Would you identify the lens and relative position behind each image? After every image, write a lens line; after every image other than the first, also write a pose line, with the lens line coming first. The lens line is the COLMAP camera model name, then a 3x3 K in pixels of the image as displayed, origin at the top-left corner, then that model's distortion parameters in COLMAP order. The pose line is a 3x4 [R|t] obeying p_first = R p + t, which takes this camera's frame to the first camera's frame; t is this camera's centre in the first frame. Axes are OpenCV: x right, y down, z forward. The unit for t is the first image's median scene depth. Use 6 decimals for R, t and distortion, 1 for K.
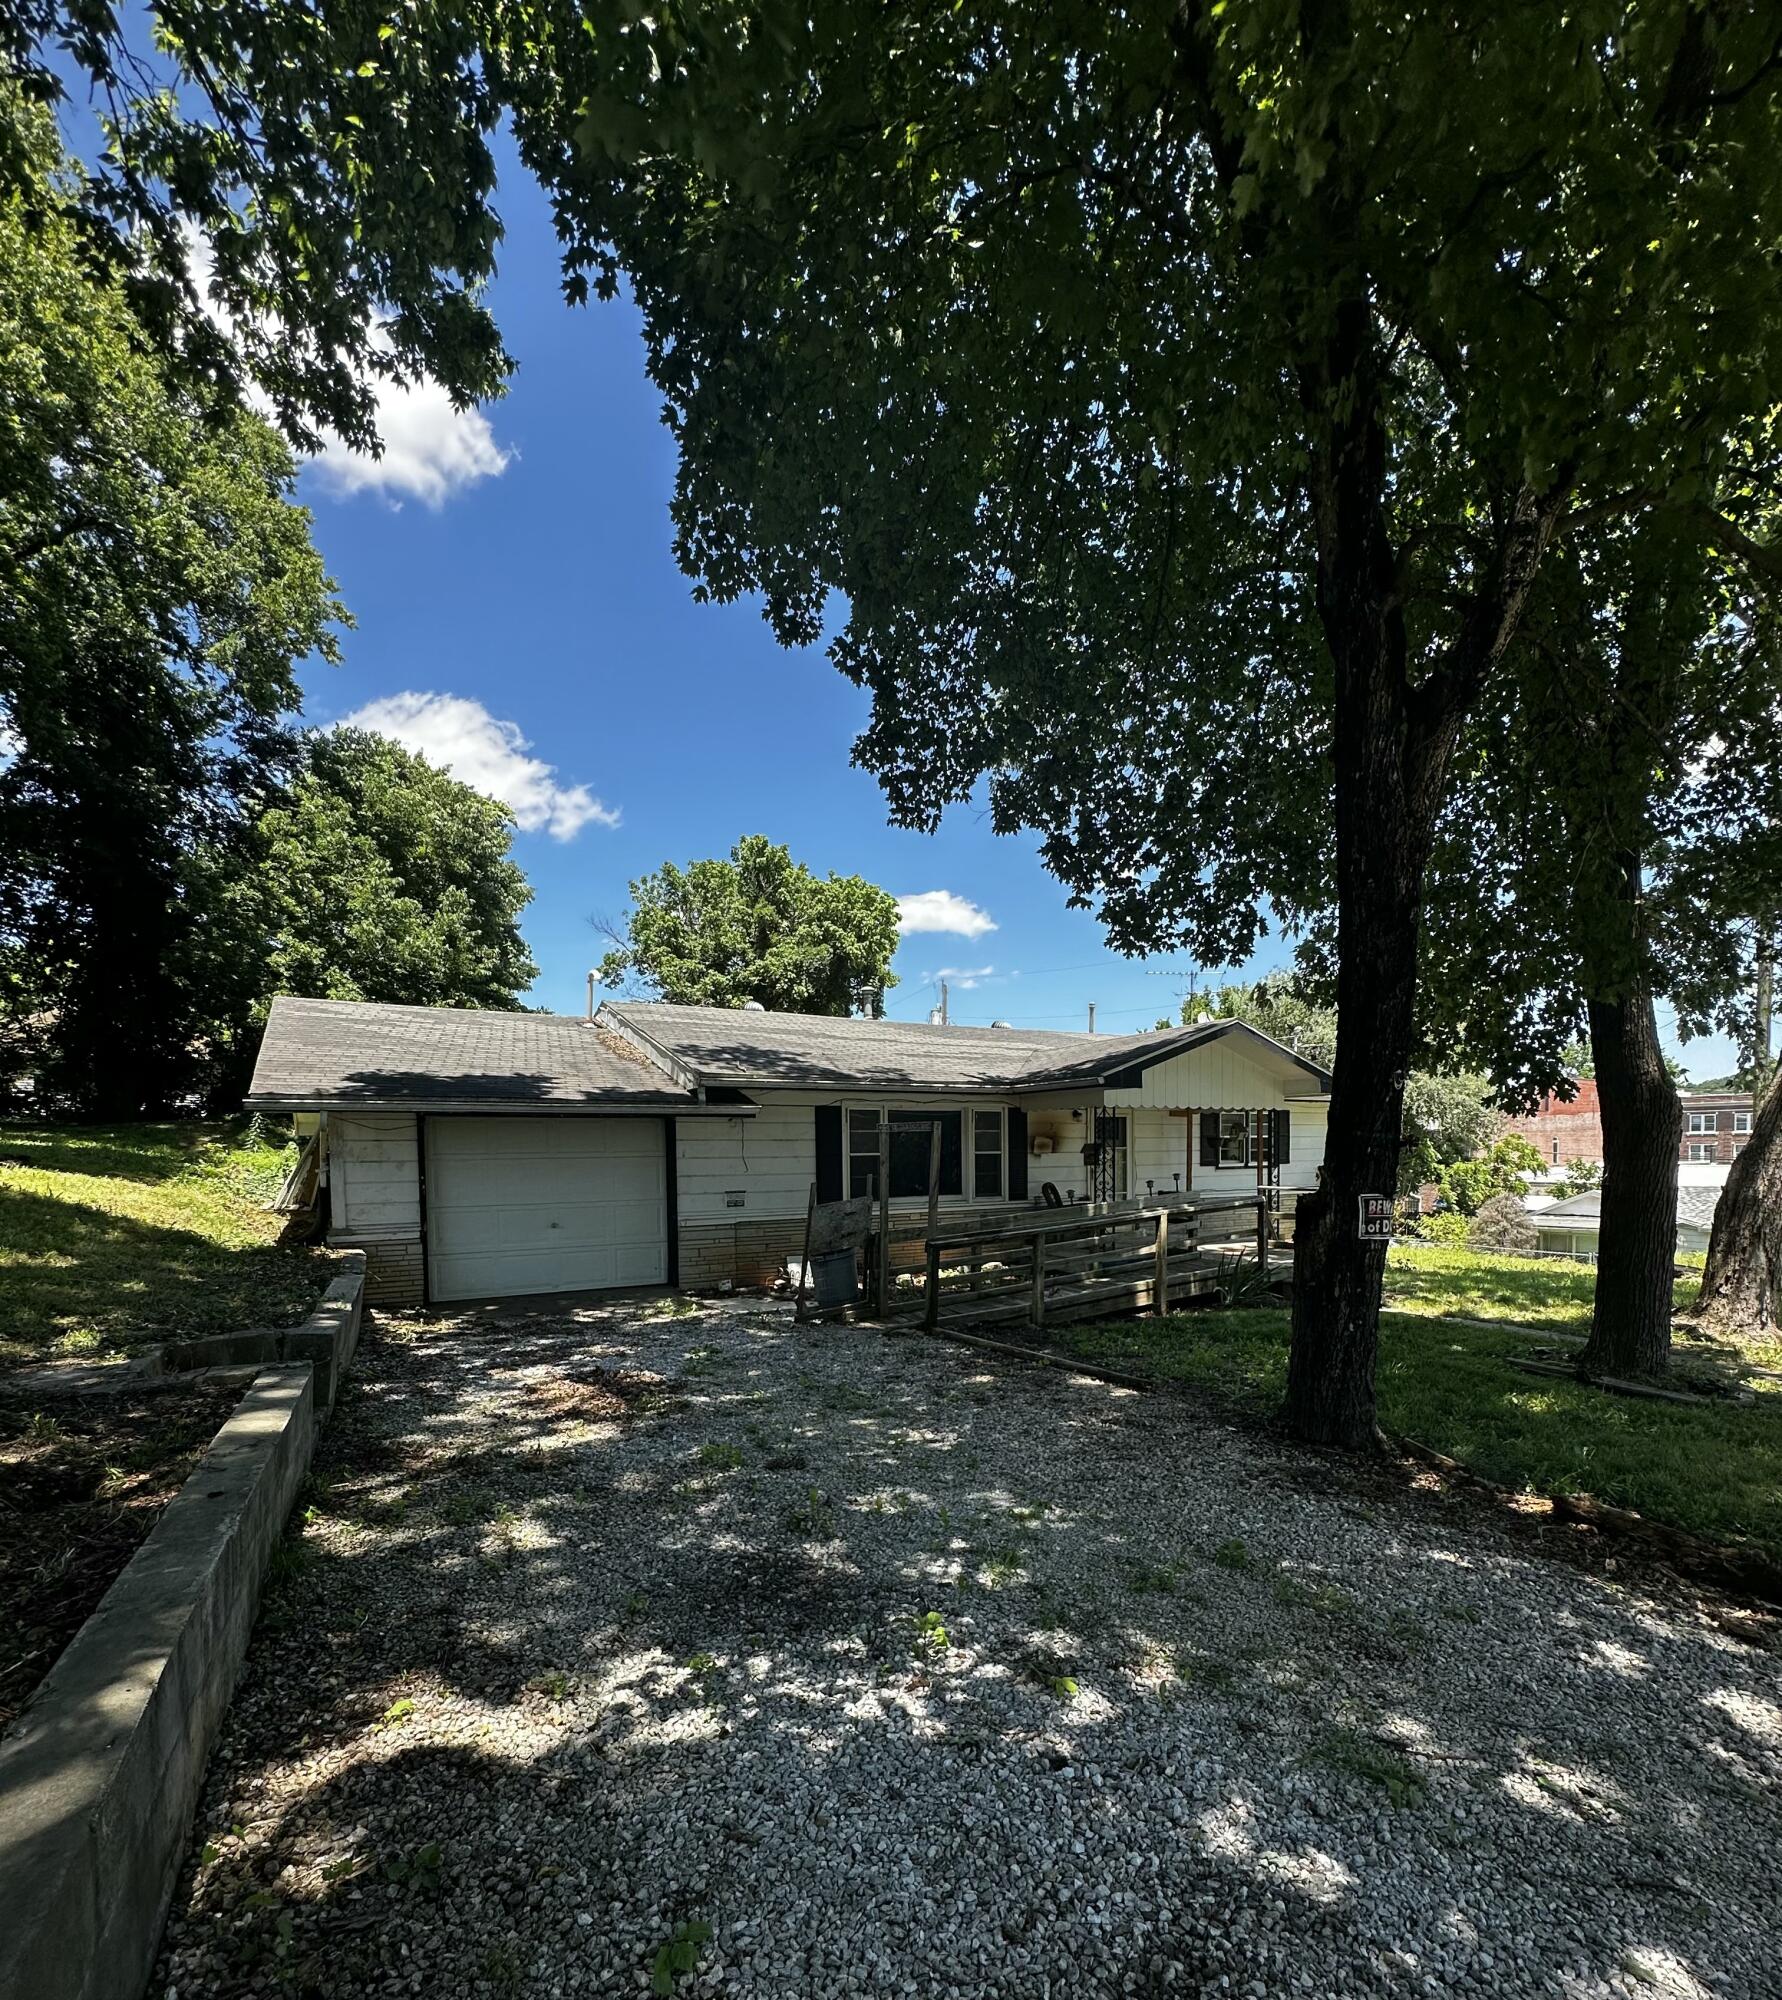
lens RADIAL K [[956.8, 0, 891.2], [0, 956.8, 1187.9], [0, 0, 1]] dist [0.003214, 0.018701]
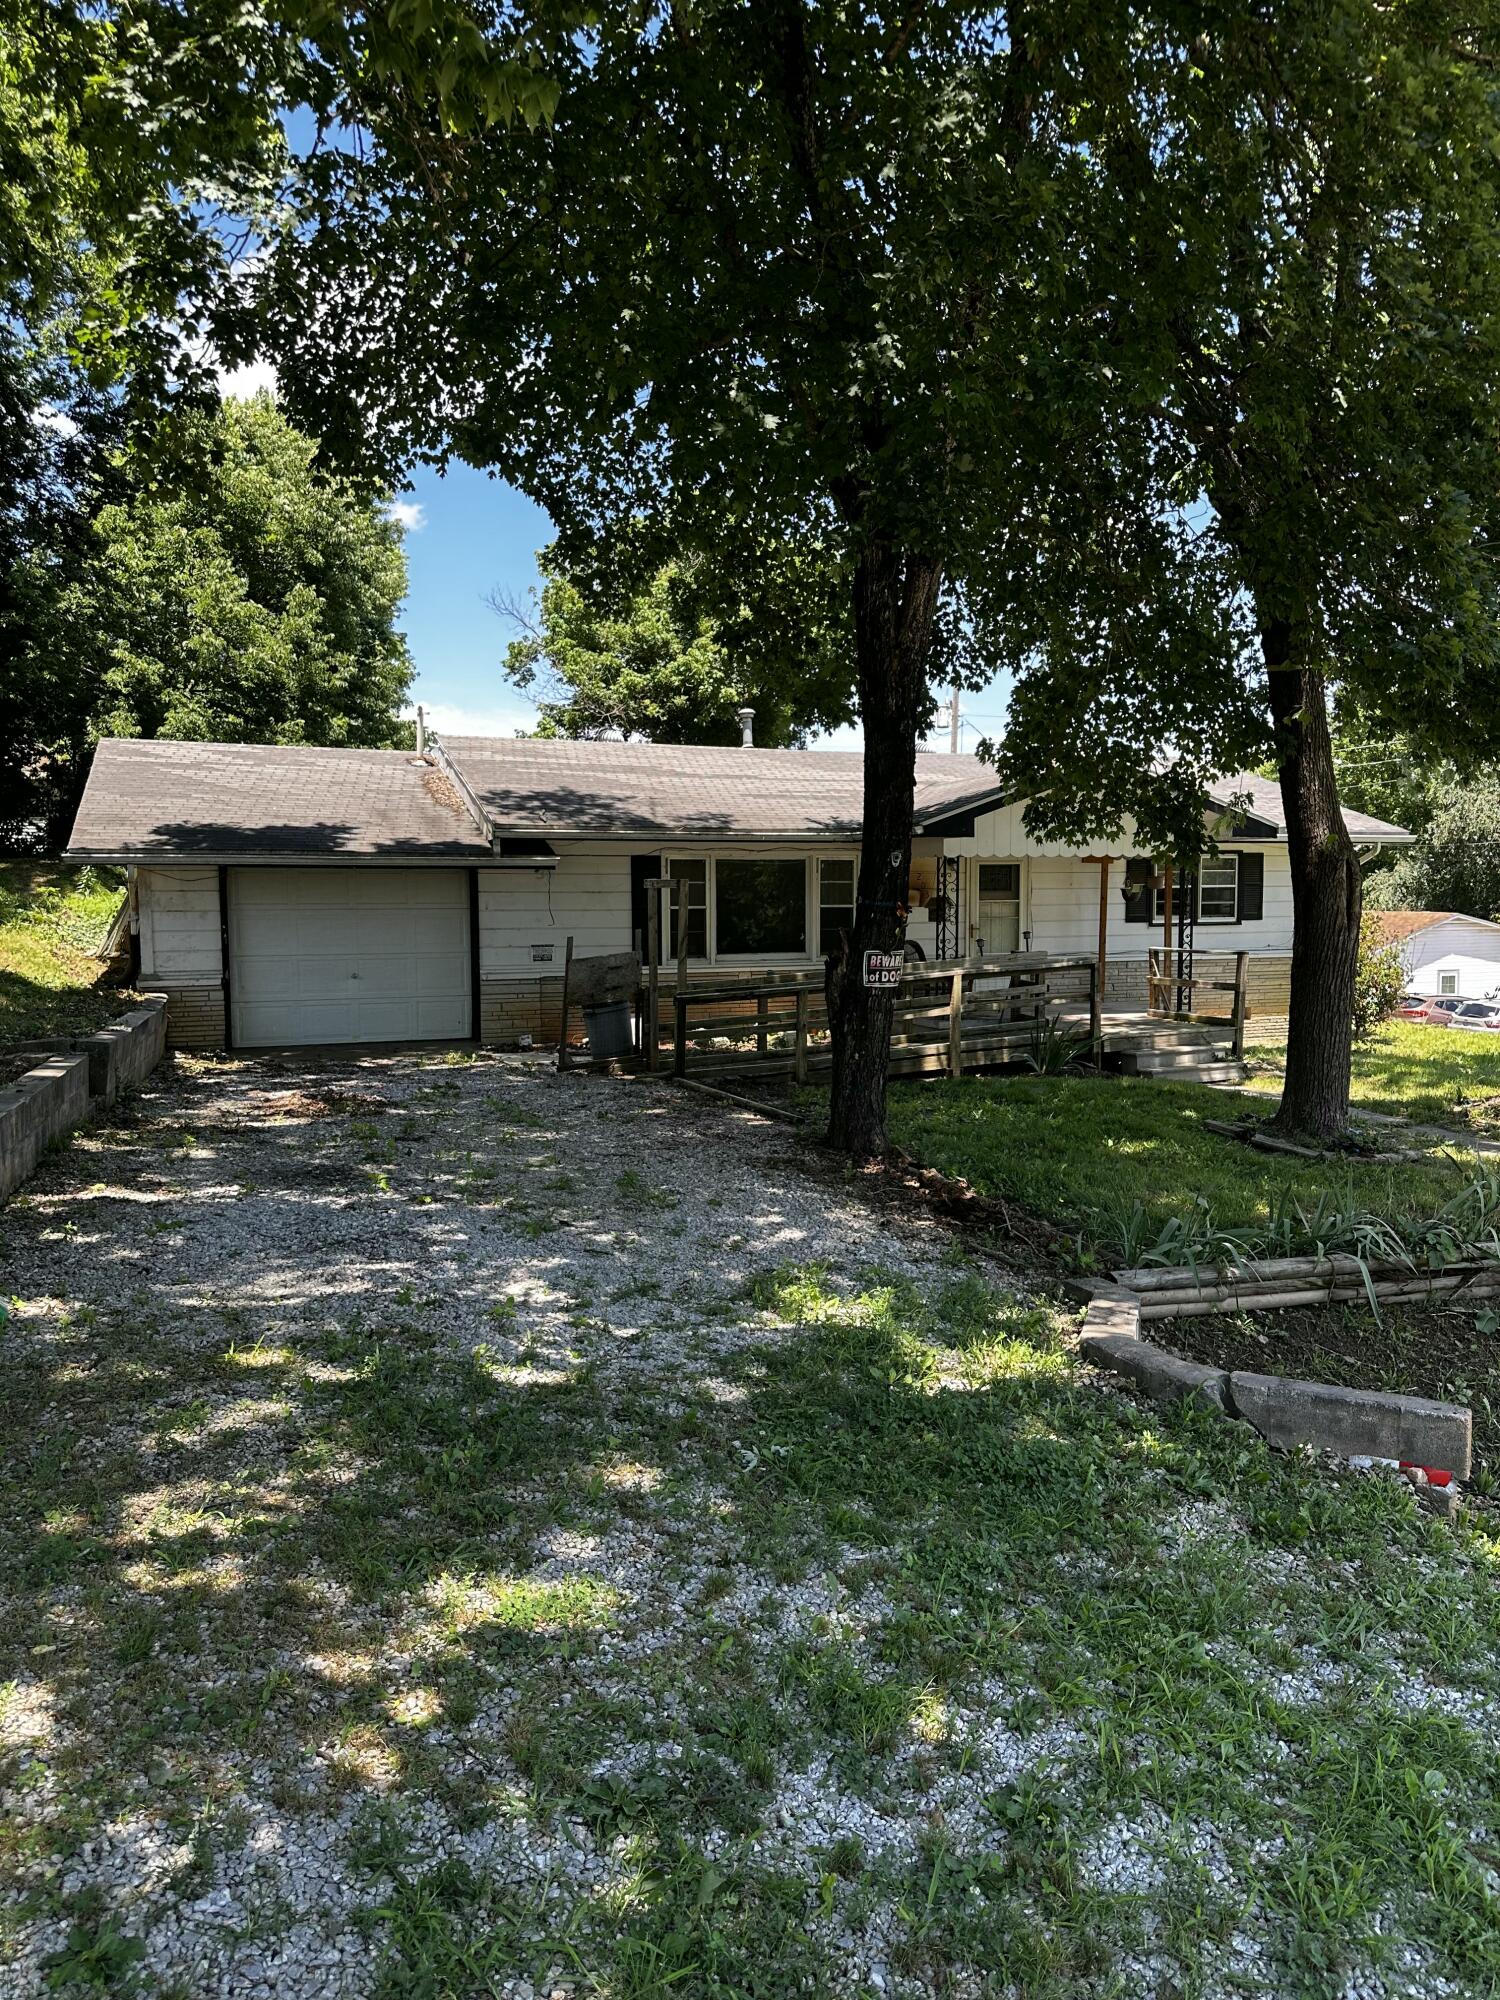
lens RADIAL K [[1397.9, 0, 750.0], [0, 1397.9, 1000.0], [0, 0, 1]] dist [0.103910, -0.113123]
pose [[0.986243, 0.019694, -0.164123, 0.242140], [-0.013404, 0.999136, 0.039346, 0.000229], [0.164756, -0.036604, 0.985655, -0.312111]]
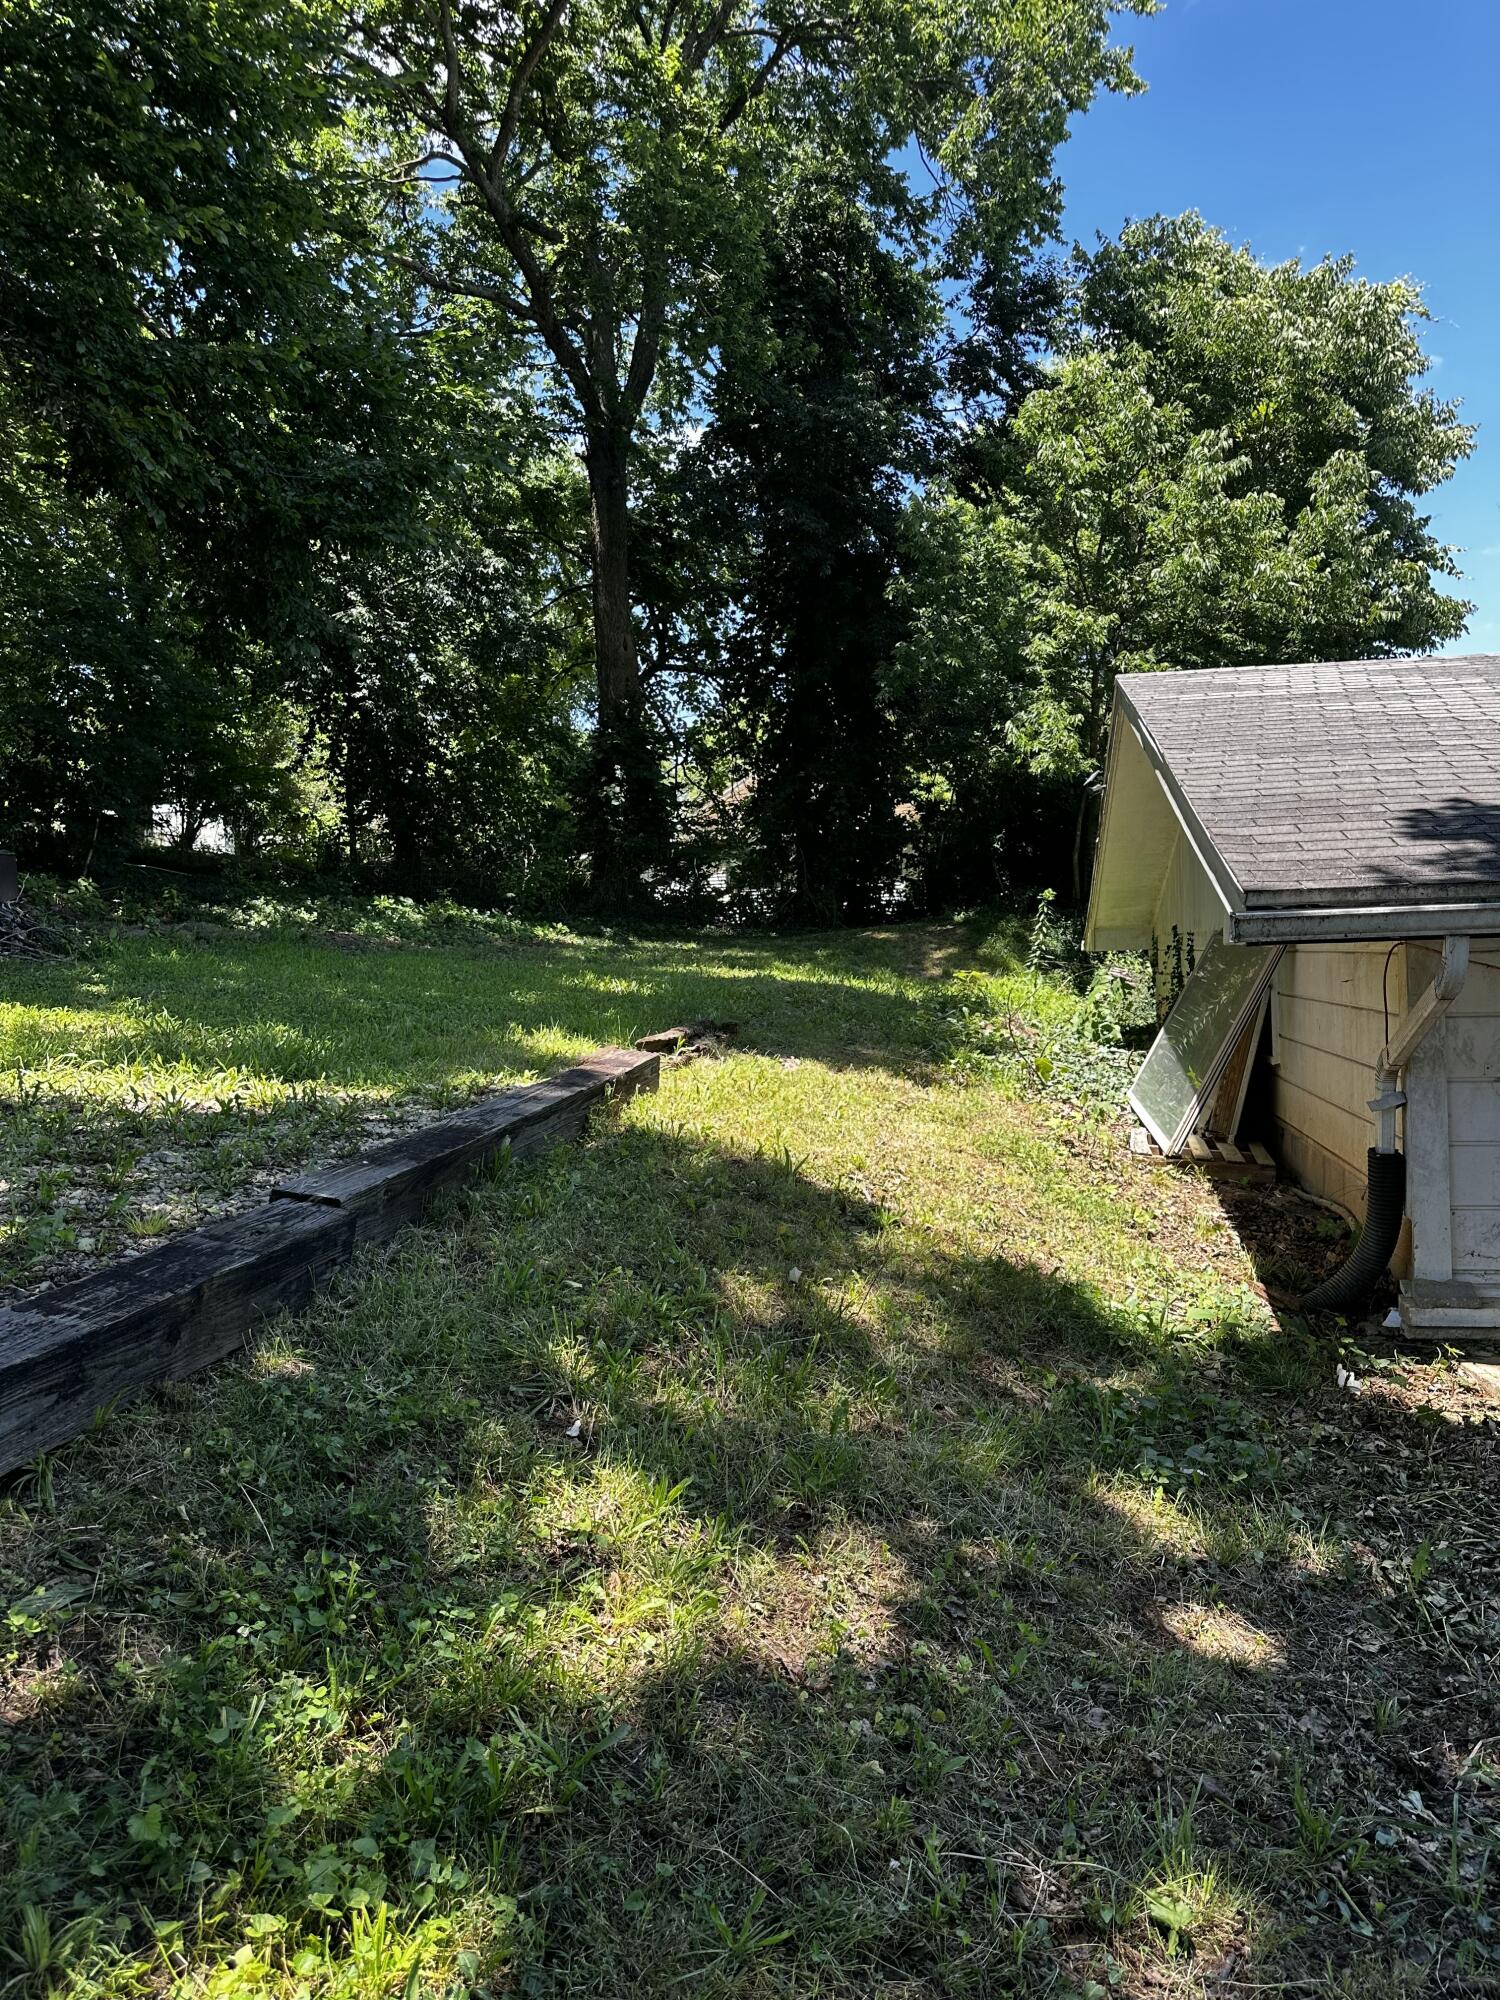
lens RADIAL K [[1397.9, 0, 750.0], [0, 1397.9, 1000.0], [0, 0, 1]] dist [0.103910, -0.113123]
pose [[0.765356, 0.010081, -0.643528, -0.325881], [-0.003769, 0.999930, 0.011181, -0.049683], [0.643596, -0.006132, 0.765341, 0.344544]]
